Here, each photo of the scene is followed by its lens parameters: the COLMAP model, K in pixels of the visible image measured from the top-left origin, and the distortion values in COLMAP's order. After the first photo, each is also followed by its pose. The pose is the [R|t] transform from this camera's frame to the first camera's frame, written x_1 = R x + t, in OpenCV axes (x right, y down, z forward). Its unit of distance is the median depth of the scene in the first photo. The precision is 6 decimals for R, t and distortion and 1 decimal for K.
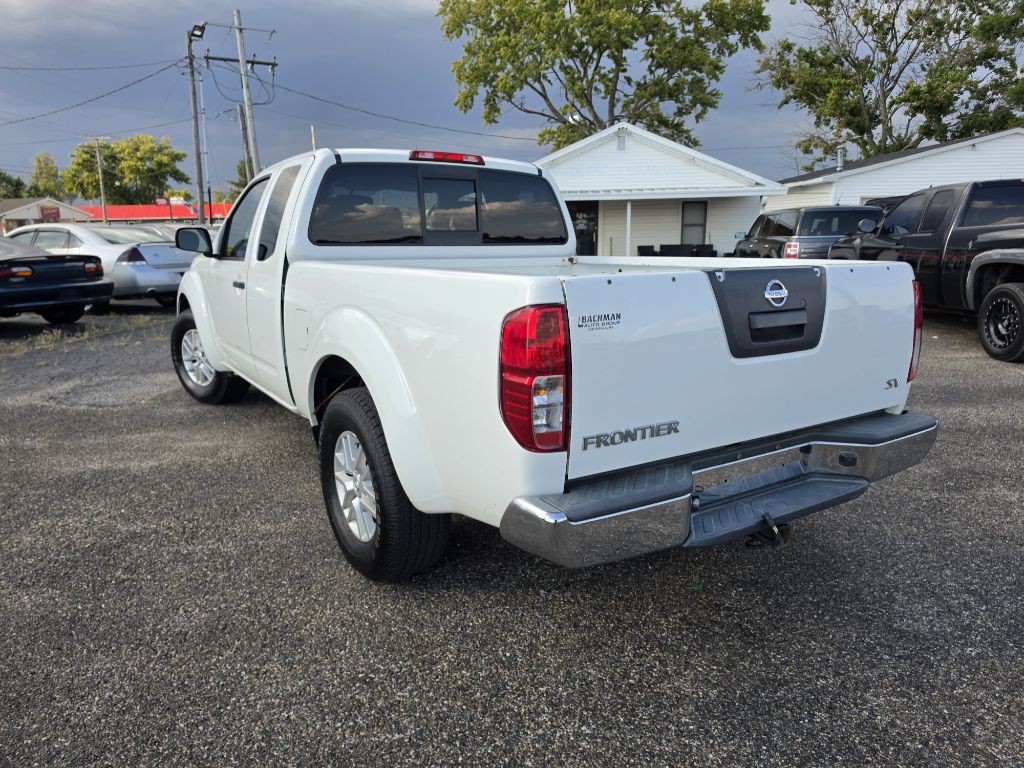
lens RADIAL K [[725.3, 0, 526.0], [0, 725.3, 383.3], [0, 0, 1]] dist [0.049543, -0.071241]
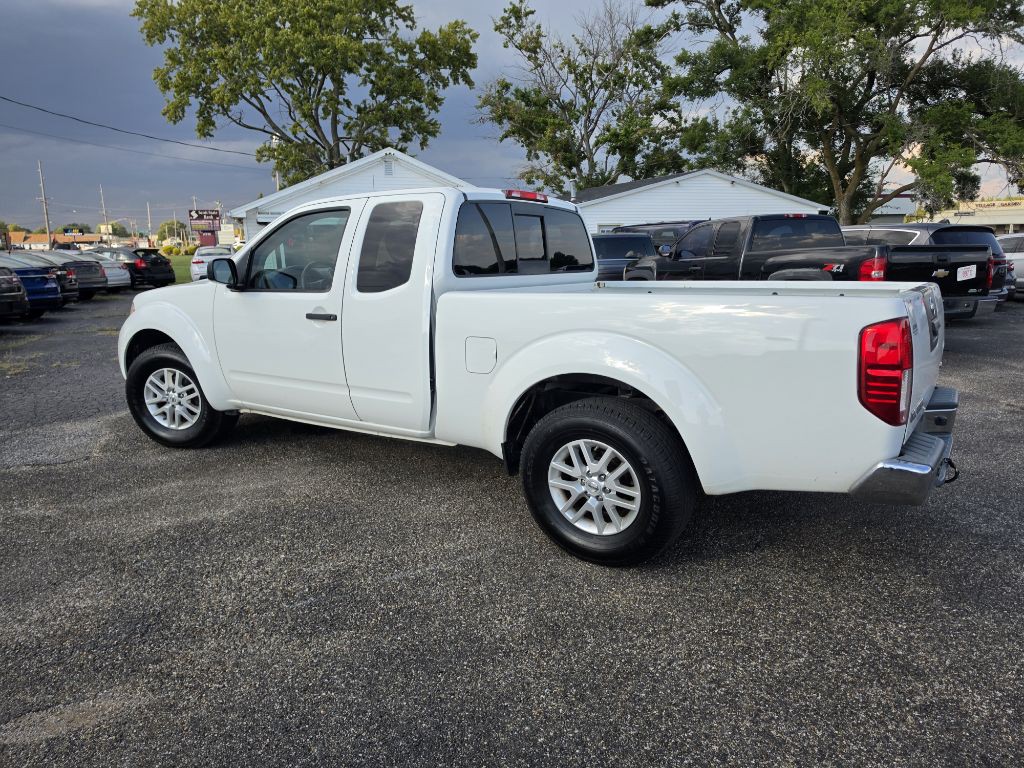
lens RADIAL K [[727.2, 0, 518.7], [0, 727.2, 376.9], [0, 0, 1]] dist [0.043989, -0.050220]
pose [[0.921584, -0.066865, 0.382376, -0.074476], [0.080375, 0.996575, -0.019446, -0.001940], [-0.379766, 0.048655, 0.923802, -0.001268]]
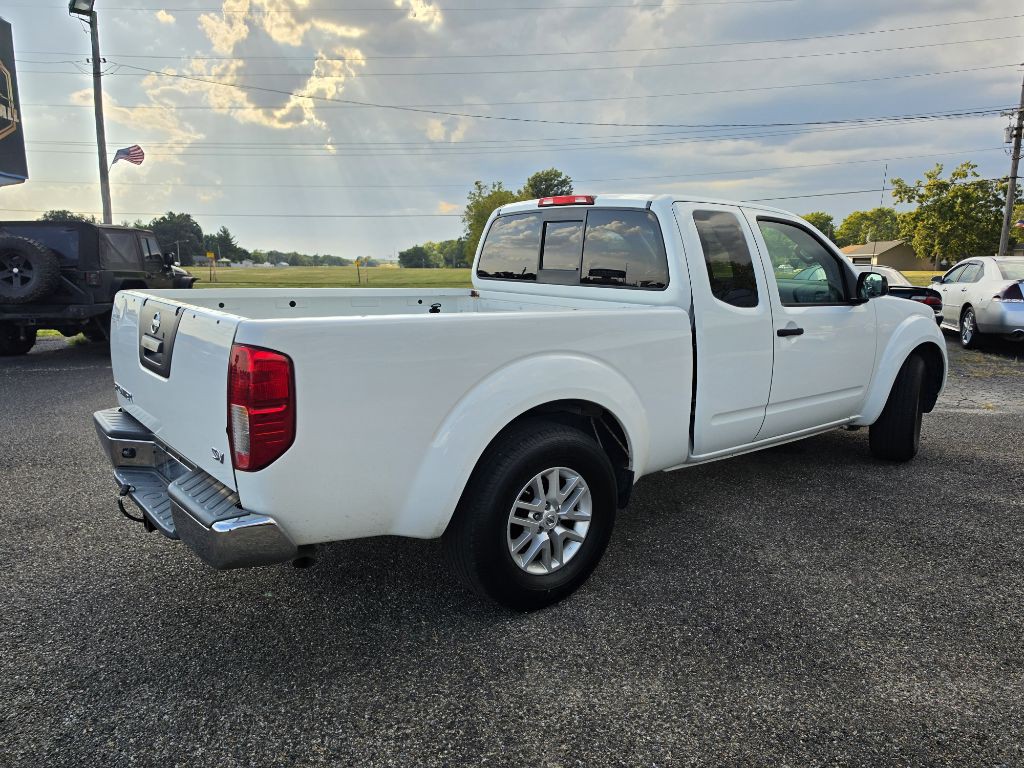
lens RADIAL K [[727.2, 0, 518.7], [0, 727.2, 376.9], [0, 0, 1]] dist [0.043989, -0.050220]
pose [[0.090879, 0.166530, -0.981840, 0.126692], [-0.215735, 0.965799, 0.143841, -0.026835], [0.972214, 0.198745, 0.123697, 0.113660]]
